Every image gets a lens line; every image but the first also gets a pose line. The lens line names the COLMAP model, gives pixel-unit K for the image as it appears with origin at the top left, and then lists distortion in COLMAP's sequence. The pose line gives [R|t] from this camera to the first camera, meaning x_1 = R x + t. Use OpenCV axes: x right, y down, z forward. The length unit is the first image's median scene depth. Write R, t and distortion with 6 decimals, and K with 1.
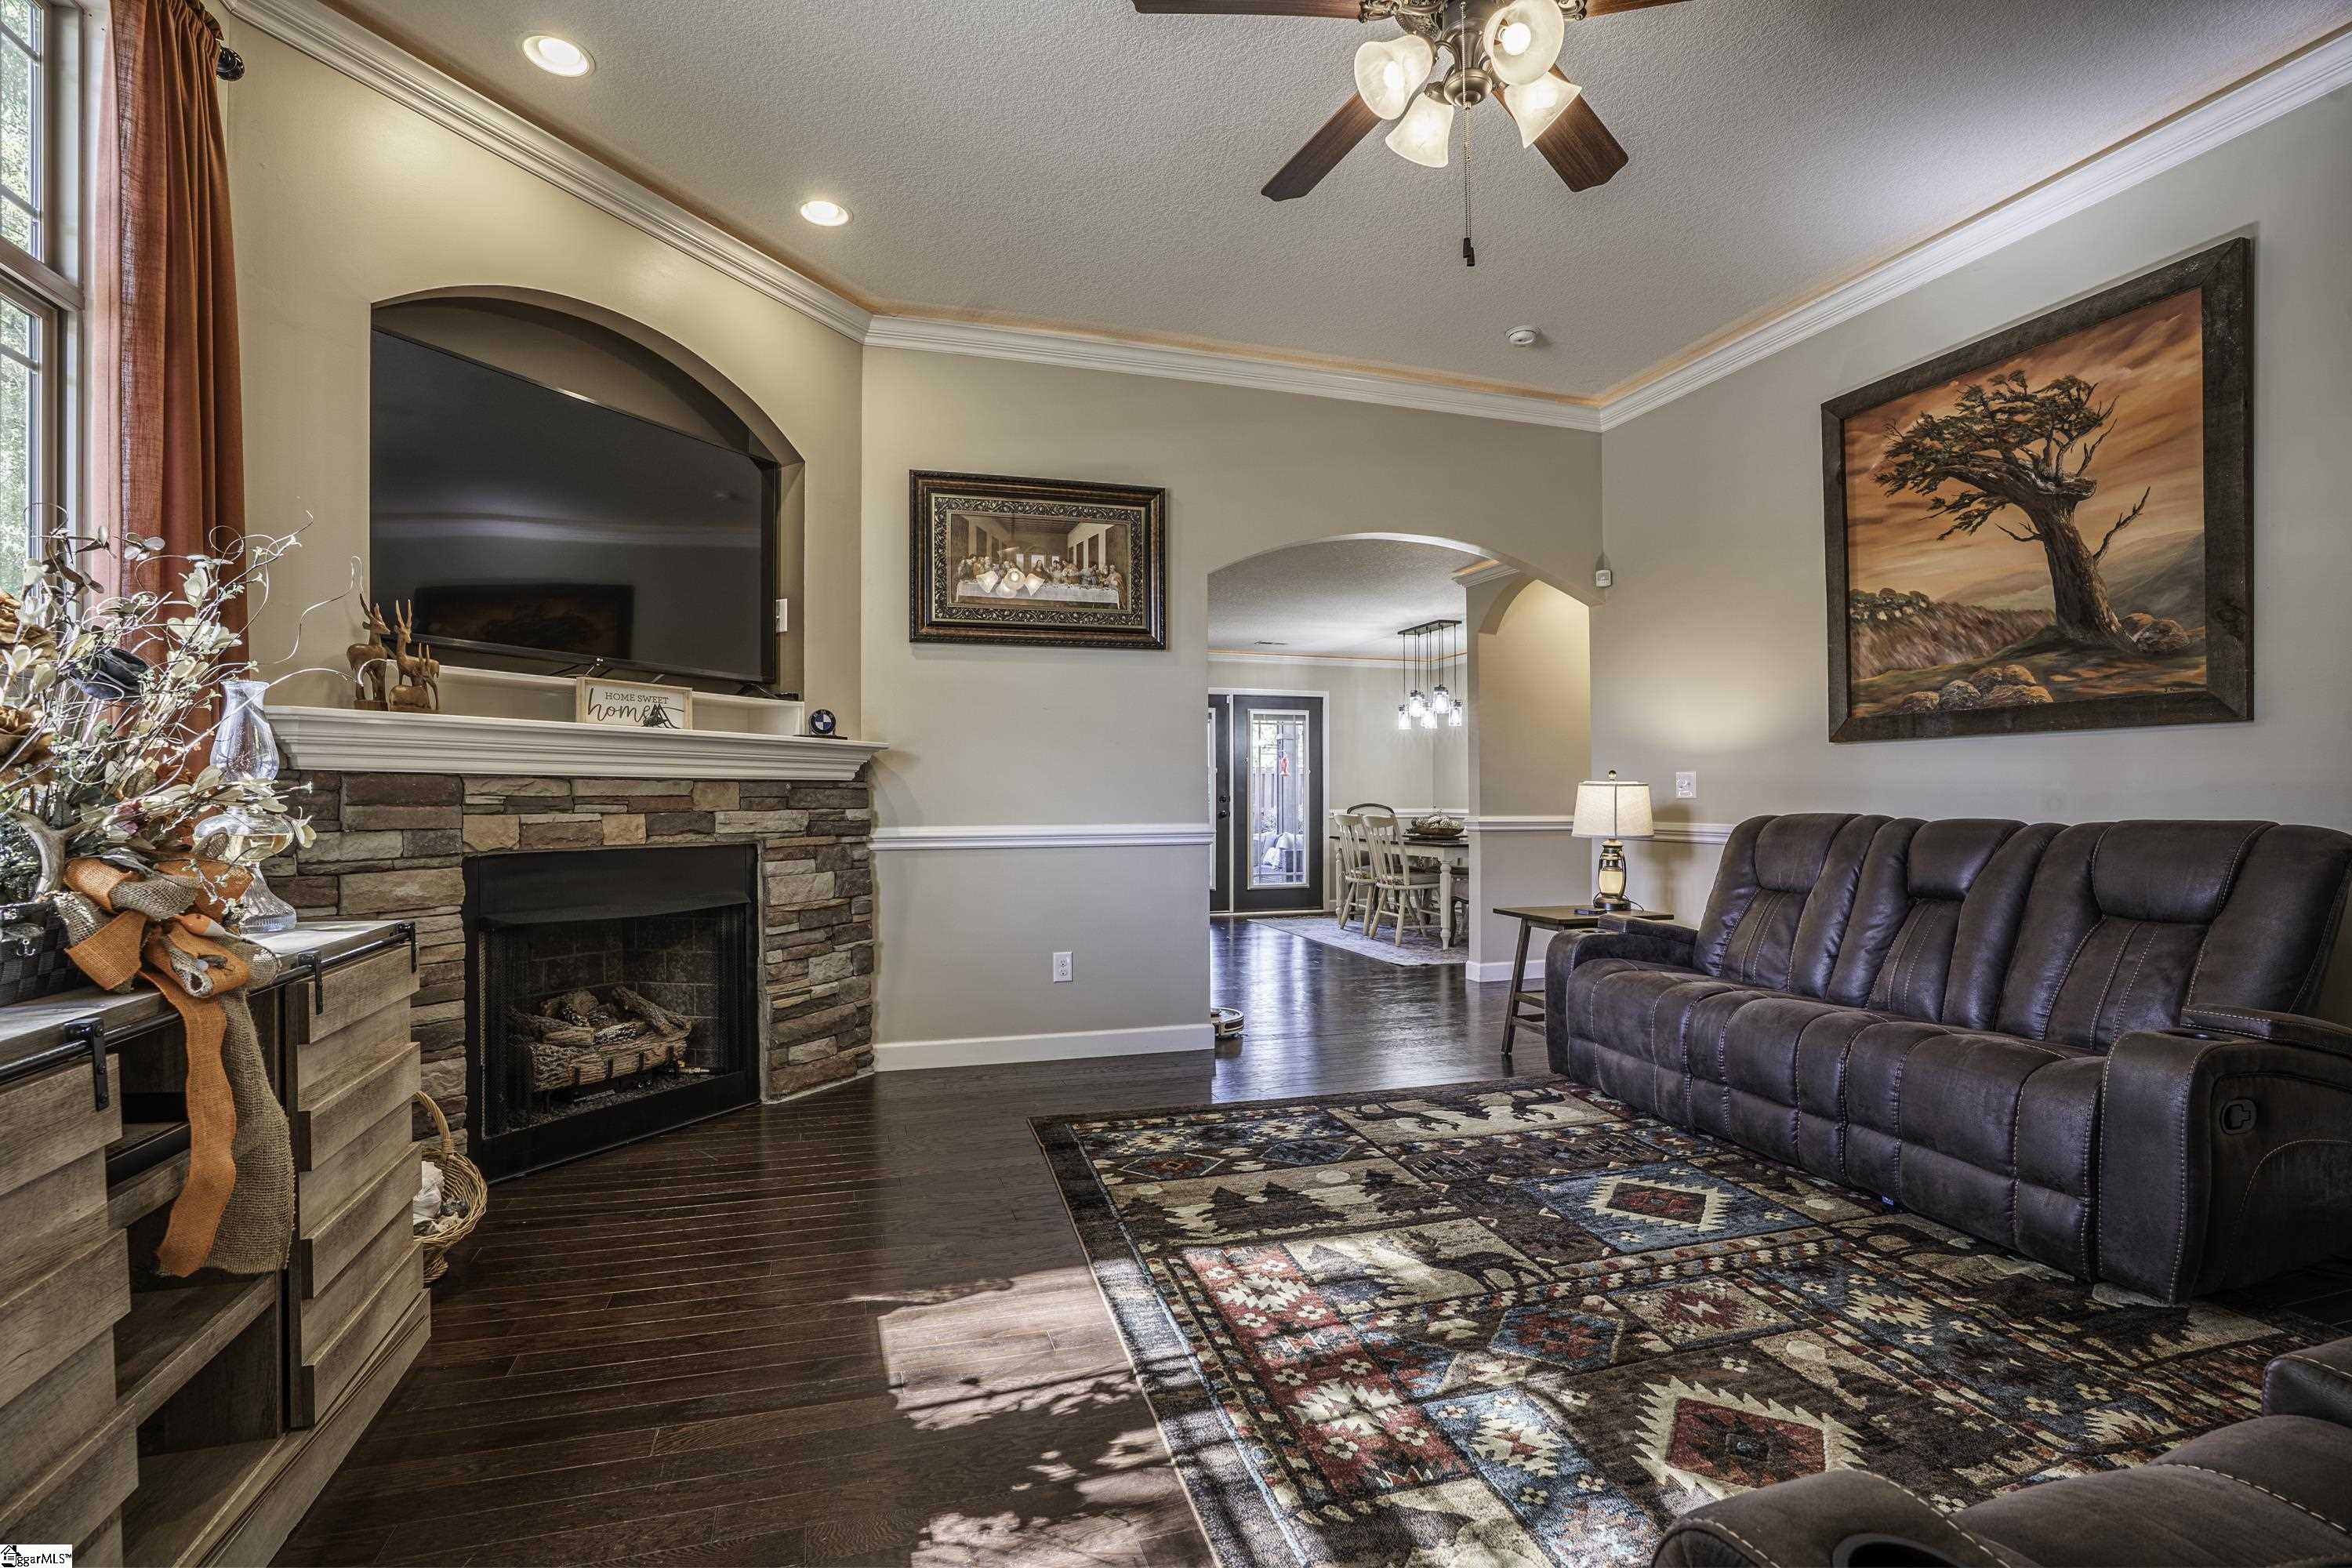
lens RADIAL K [[1086.4, 0, 1168.8], [0, 1086.4, 797.5], [0, 0, 1]] dist [-0.078560, 0.033128]
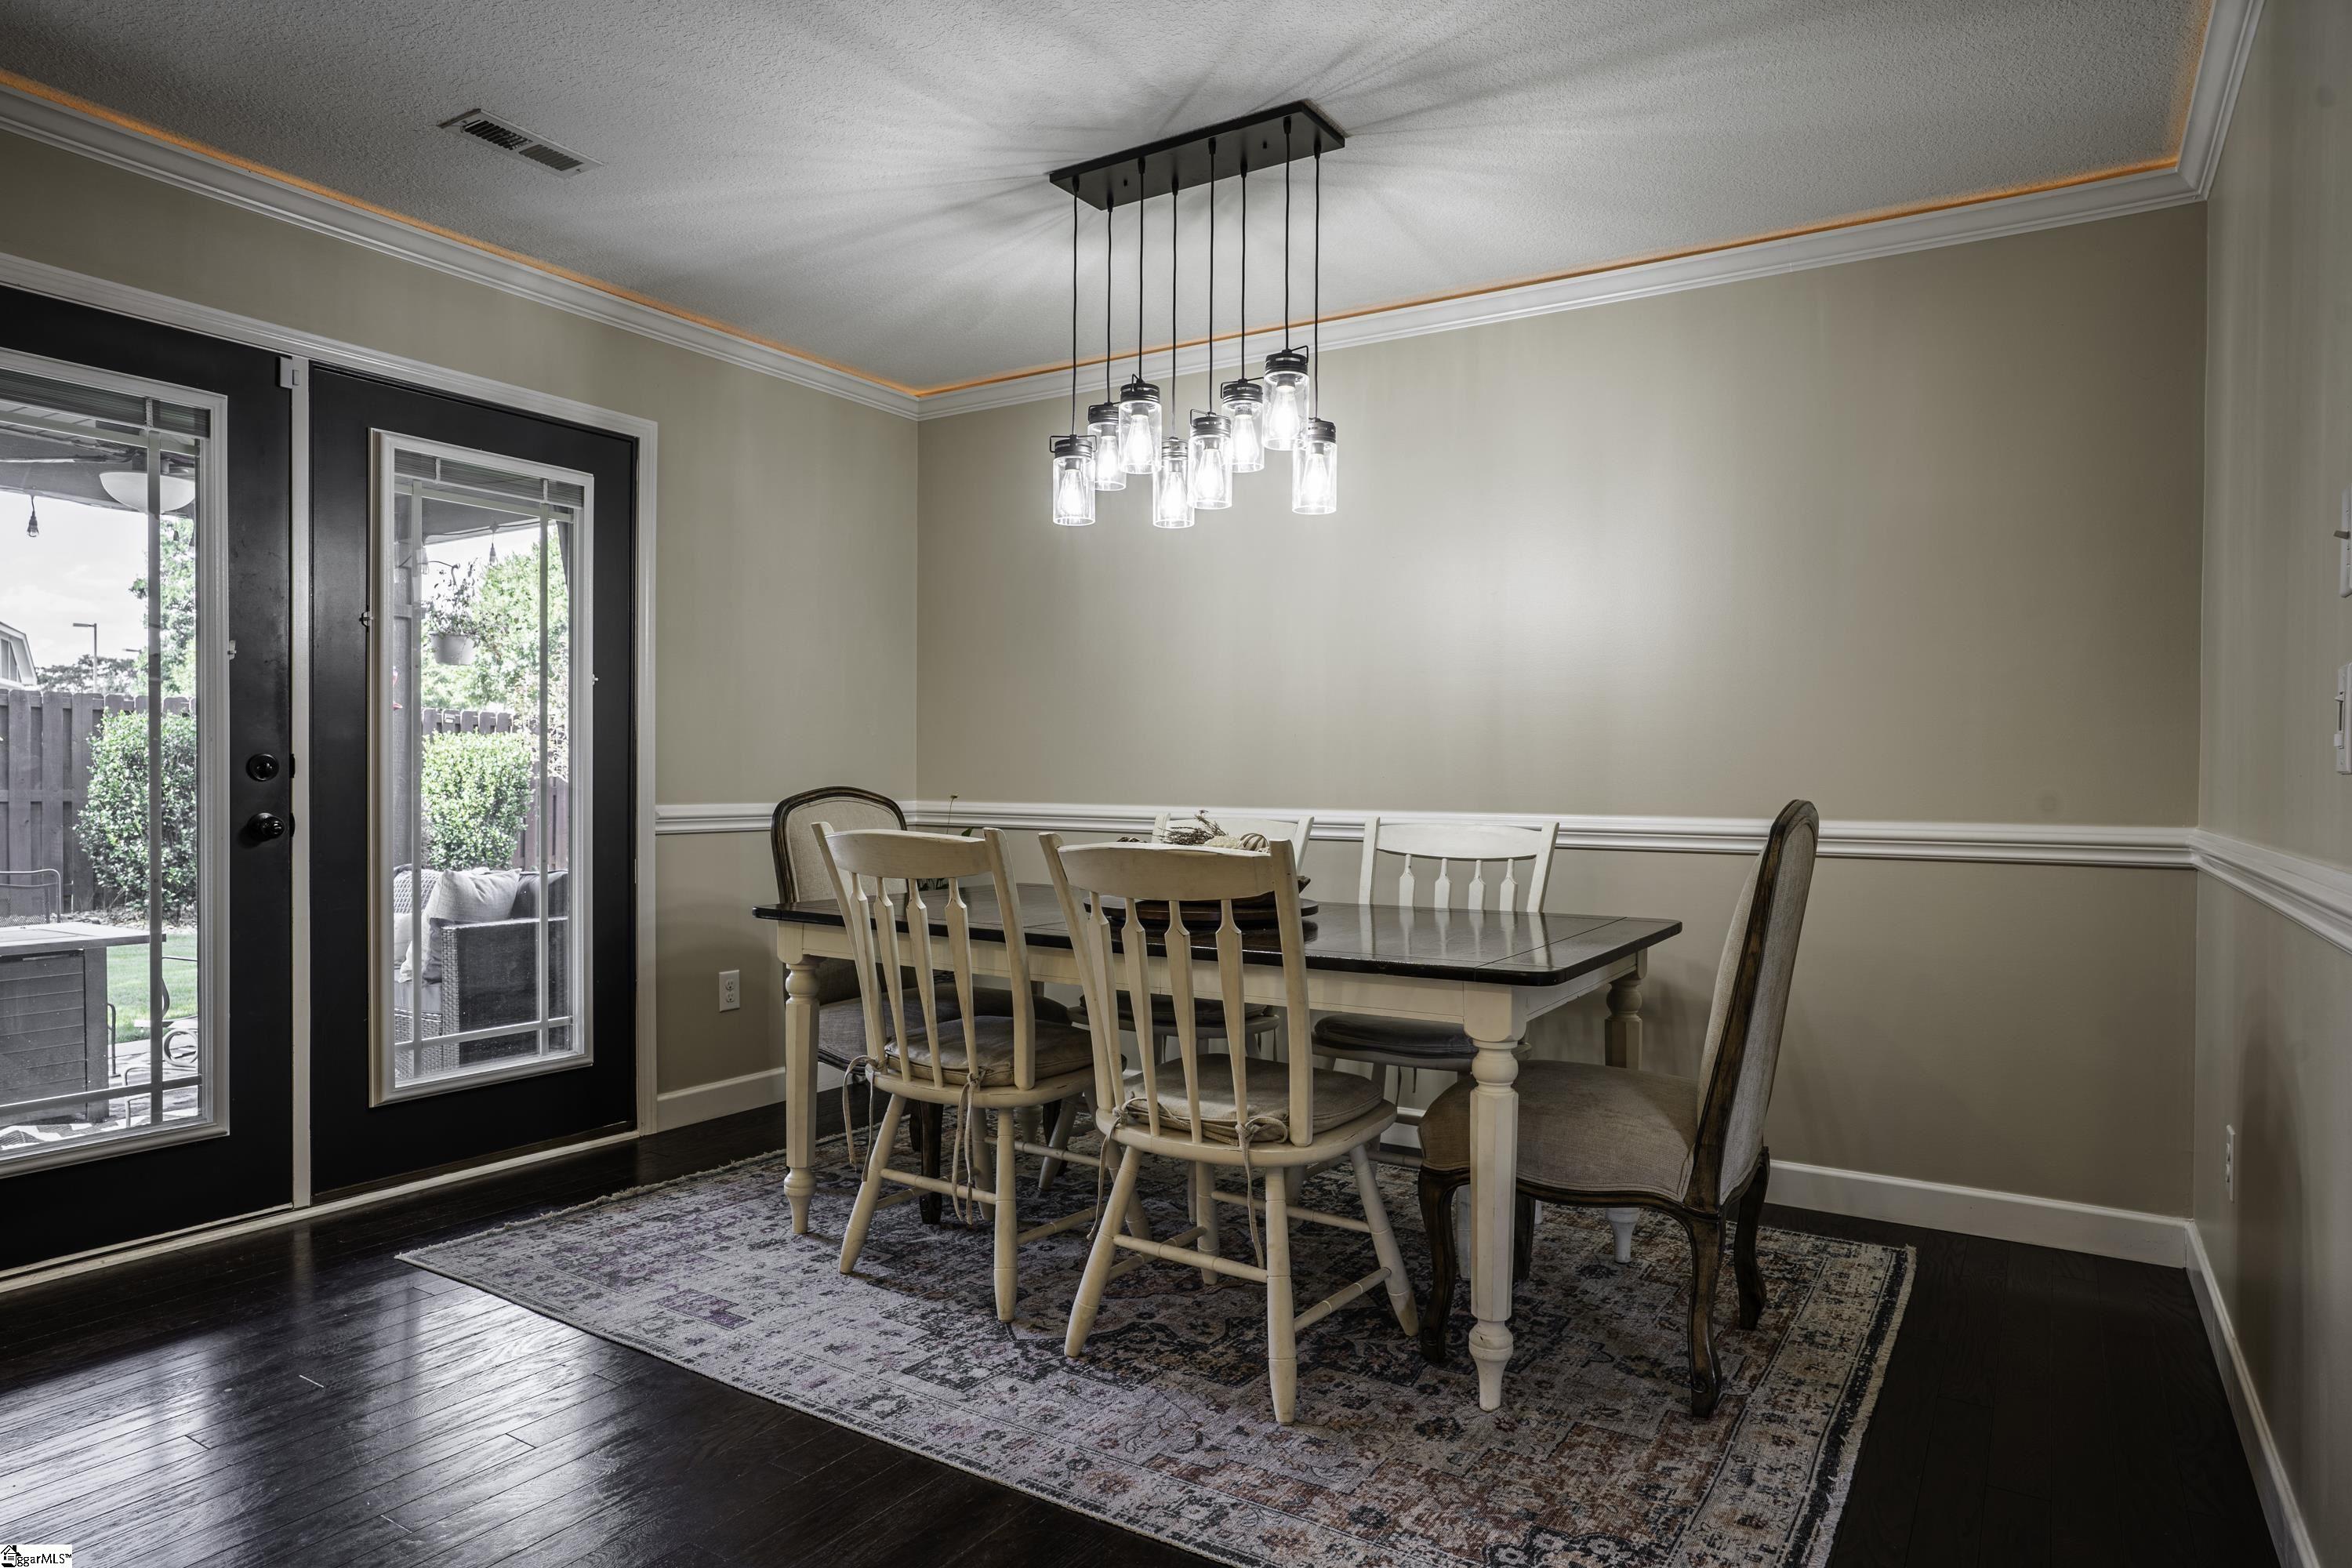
lens RADIAL K [[1377.8, 0, 1176.0], [0, 1377.8, 784.0], [0, 0, 1]] dist [-0.005472, -0.001133]
pose [[0.758329, -0.001840, 0.651869, 0.007466], [-0.005351, 0.999945, 0.009048, 0.002187], [-0.651850, -0.010350, 0.758277, 1.464758]]
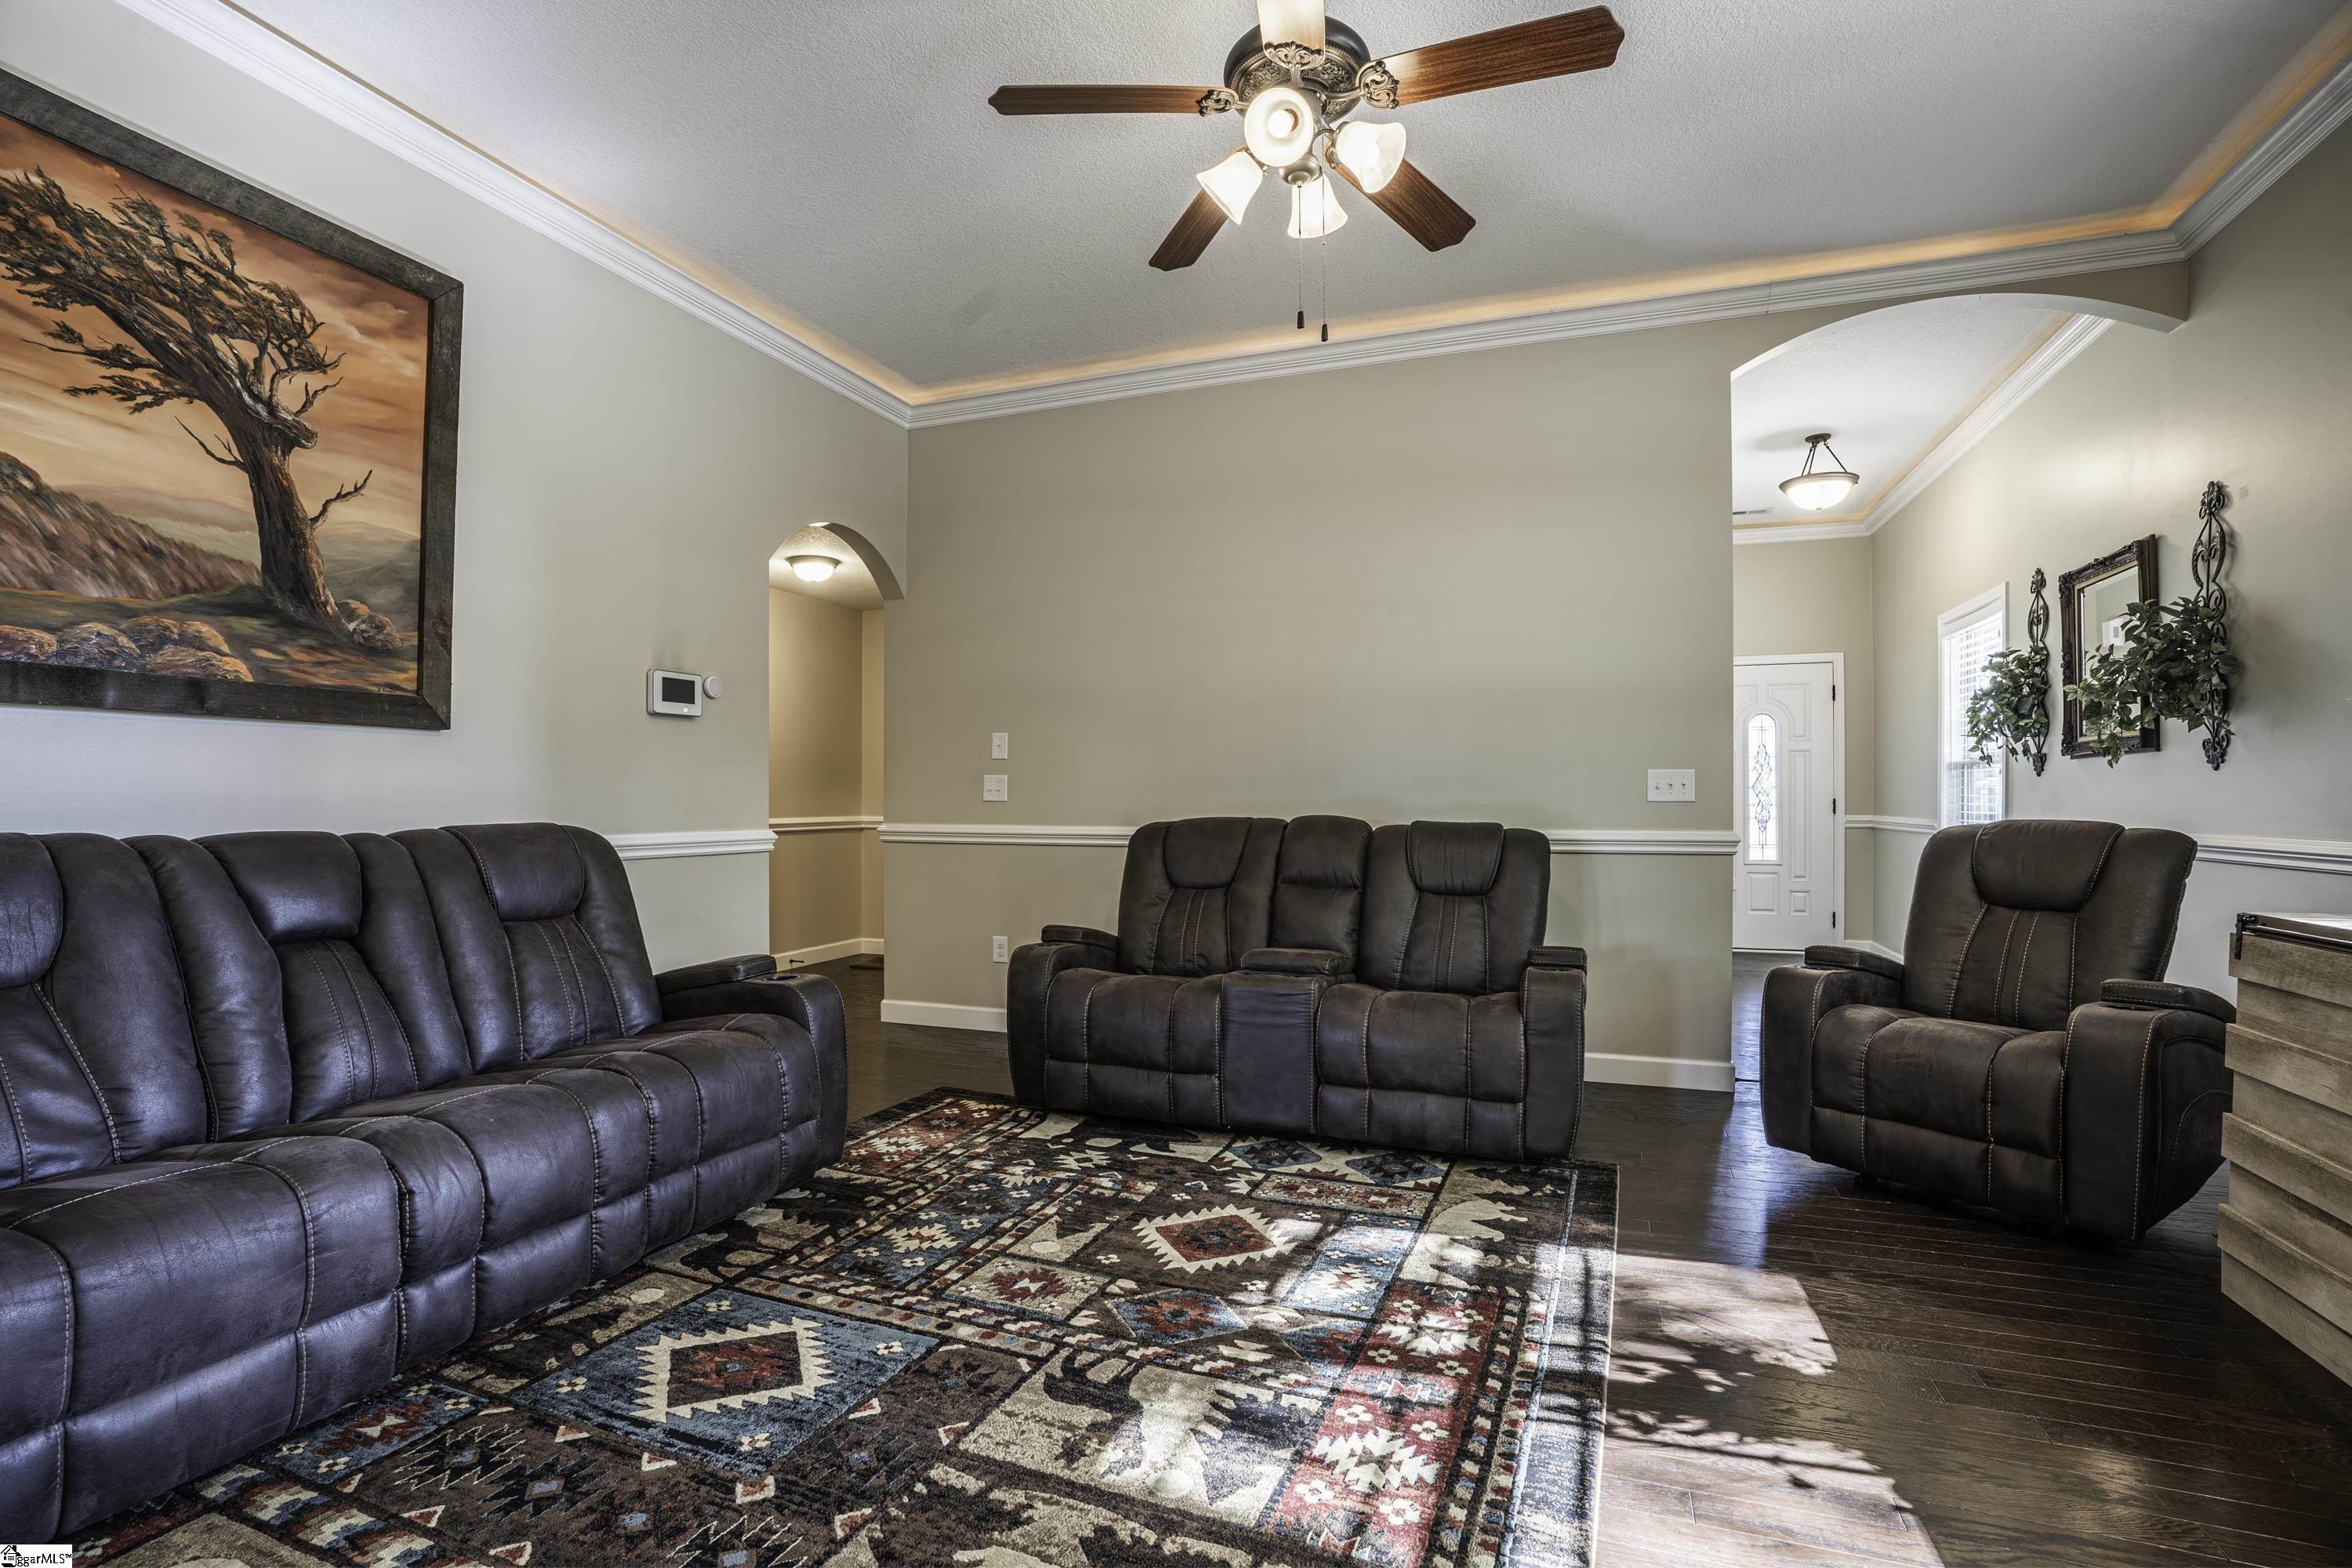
lens RADIAL K [[1086.4, 0, 1168.8], [0, 1086.4, 797.5], [0, 0, 1]] dist [-0.078560, 0.033128]
pose [[-0.786533, 0.001505, 0.617547, -0.189391], [0.000361, 0.999998, -0.001978, -0.002270], [-0.617548, -0.001333, -0.786532, 1.230277]]
